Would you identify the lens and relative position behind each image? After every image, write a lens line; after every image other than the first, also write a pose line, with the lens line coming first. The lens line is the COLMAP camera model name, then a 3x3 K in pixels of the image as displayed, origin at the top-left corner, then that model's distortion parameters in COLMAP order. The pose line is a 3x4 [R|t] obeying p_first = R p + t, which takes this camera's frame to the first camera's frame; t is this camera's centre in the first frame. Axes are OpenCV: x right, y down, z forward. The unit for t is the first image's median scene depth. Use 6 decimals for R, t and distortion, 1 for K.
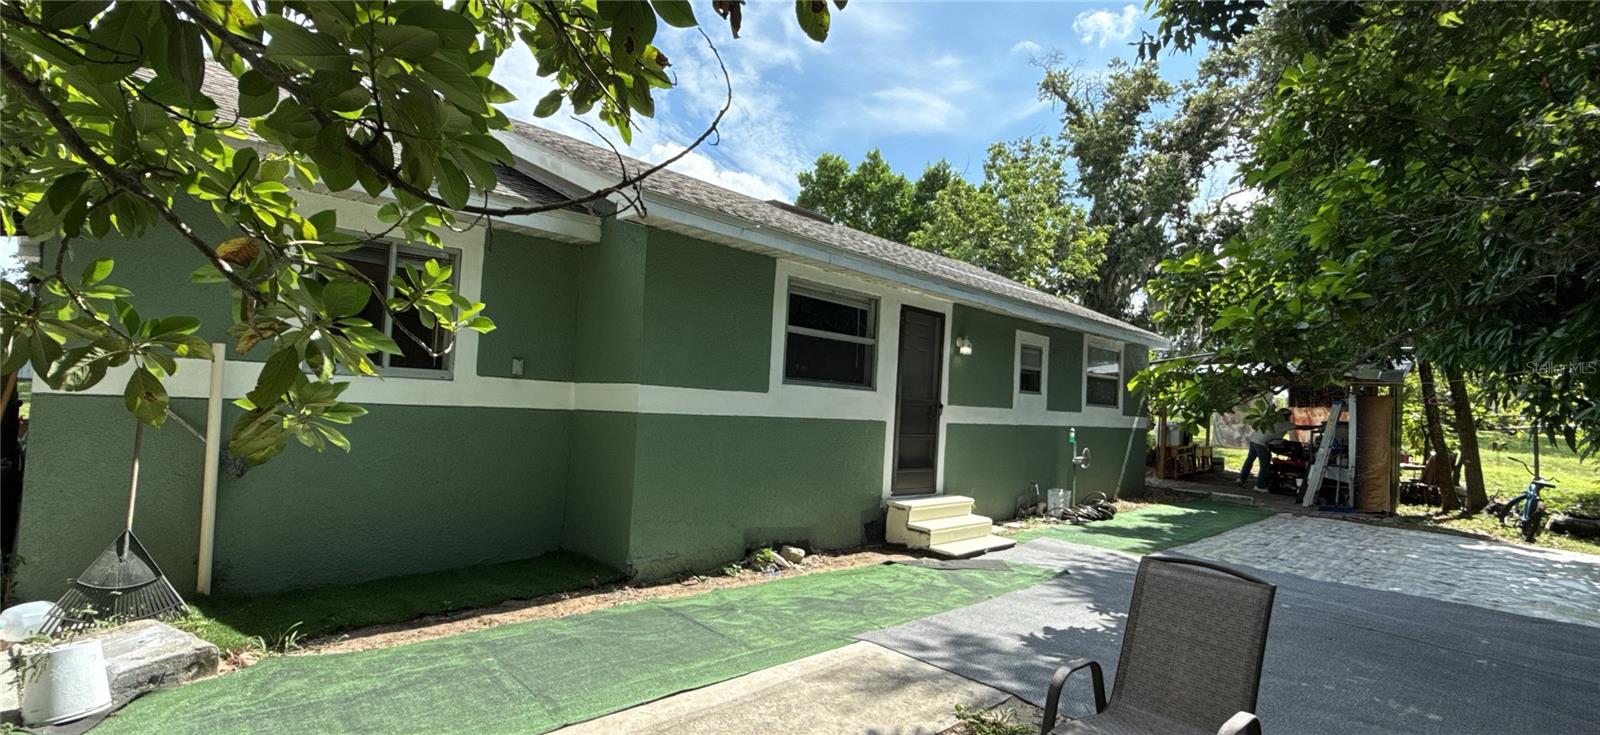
lens RADIAL K [[730.0, 0, 801.2], [0, 730.0, 374.0], [0, 0, 1]] dist [0.002218, -0.000867]
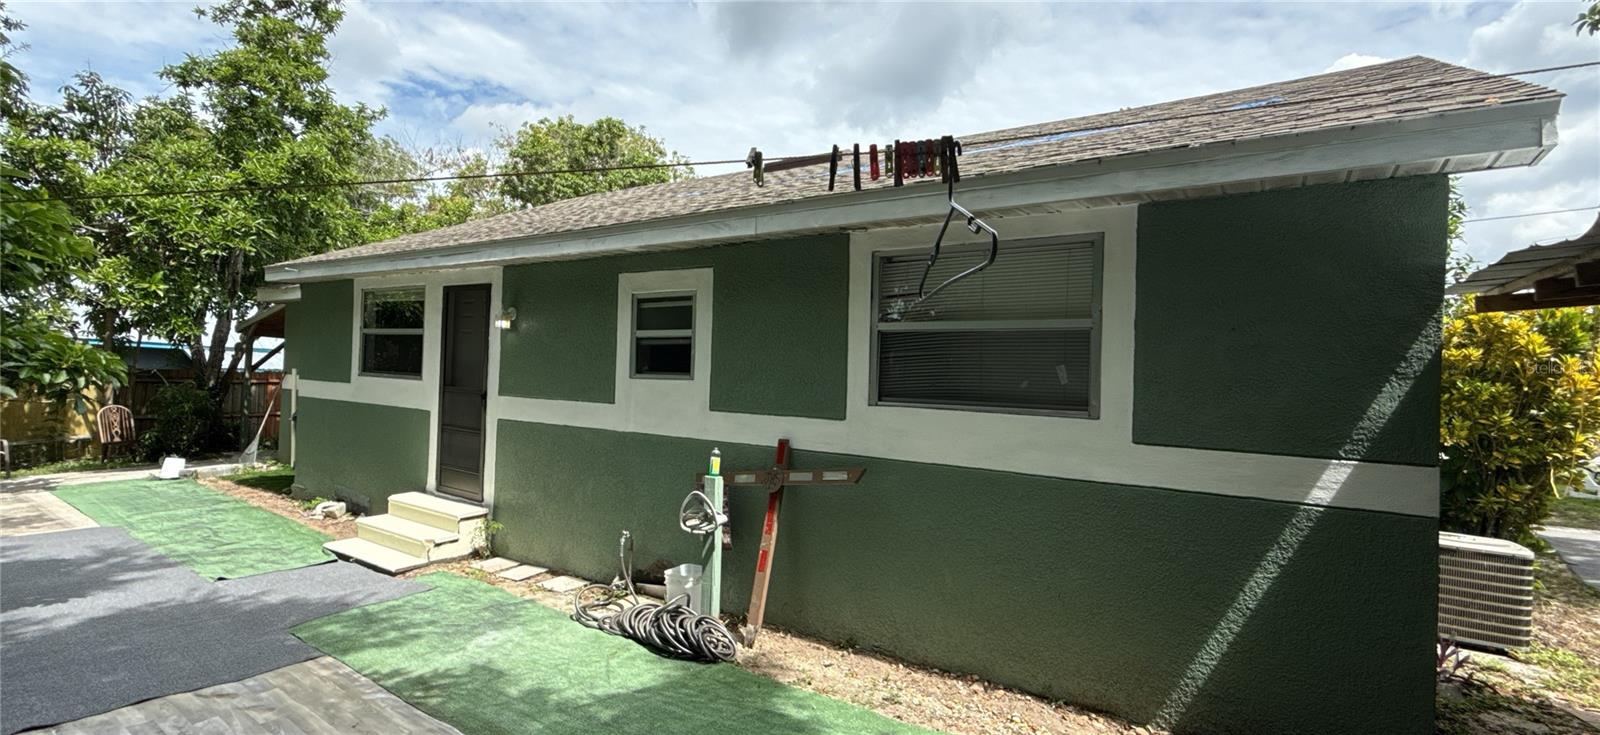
lens RADIAL K [[730.0, 0, 801.2], [0, 730.0, 374.0], [0, 0, 1]] dist [0.002218, -0.000867]
pose [[0.178269, -0.093247, -0.979554, 1.059092], [-0.024232, 0.994782, -0.099107, 0.092299], [0.983683, 0.041404, 0.175079, 1.212586]]
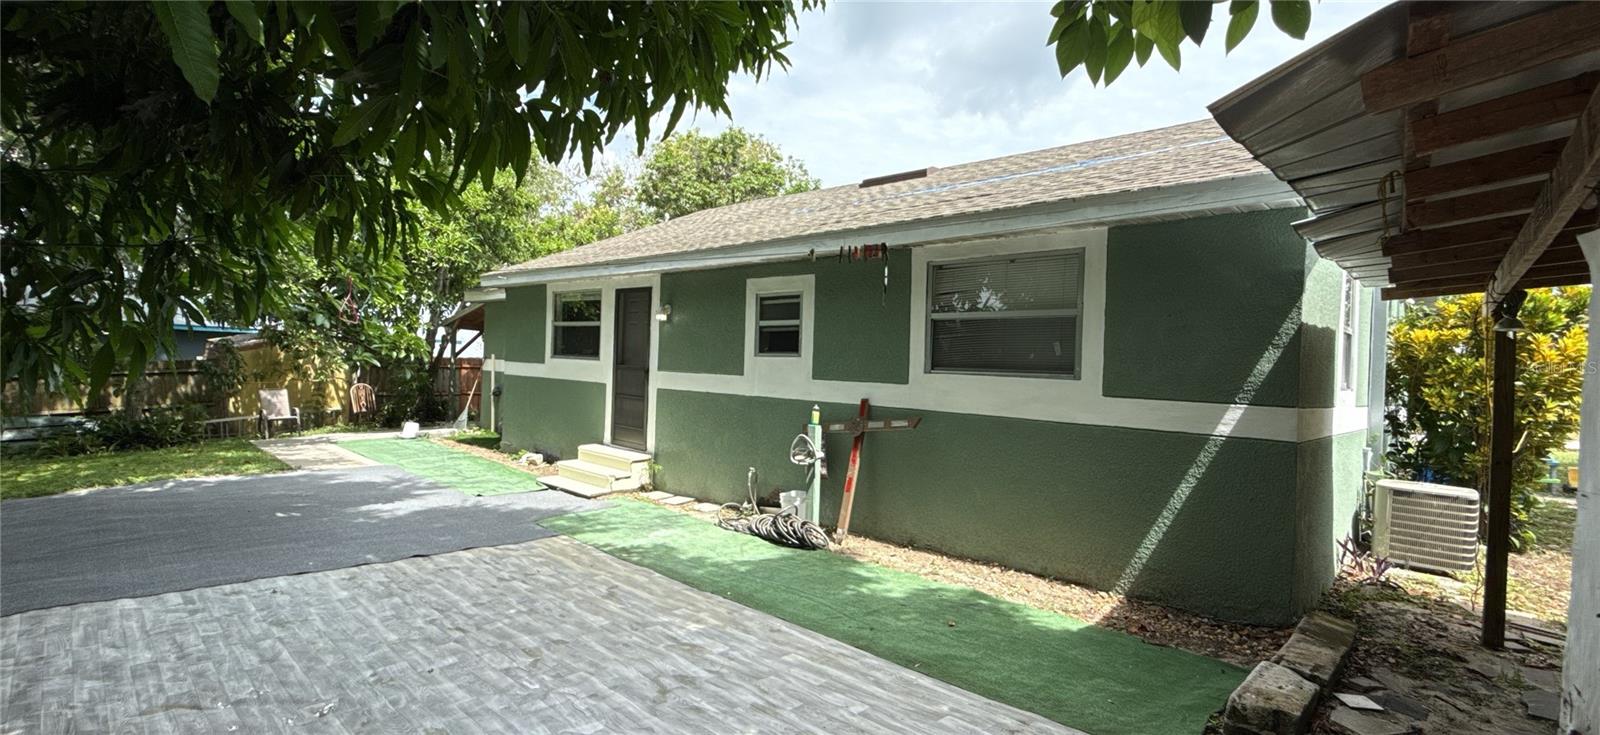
lens RADIAL K [[730.0, 0, 801.2], [0, 730.0, 374.0], [0, 0, 1]] dist [0.002218, -0.000867]
pose [[0.021524, -0.080674, -0.996508, 1.282161], [-0.038957, 0.995914, -0.081467, 0.127875], [0.999009, 0.040574, 0.018293, 1.217407]]
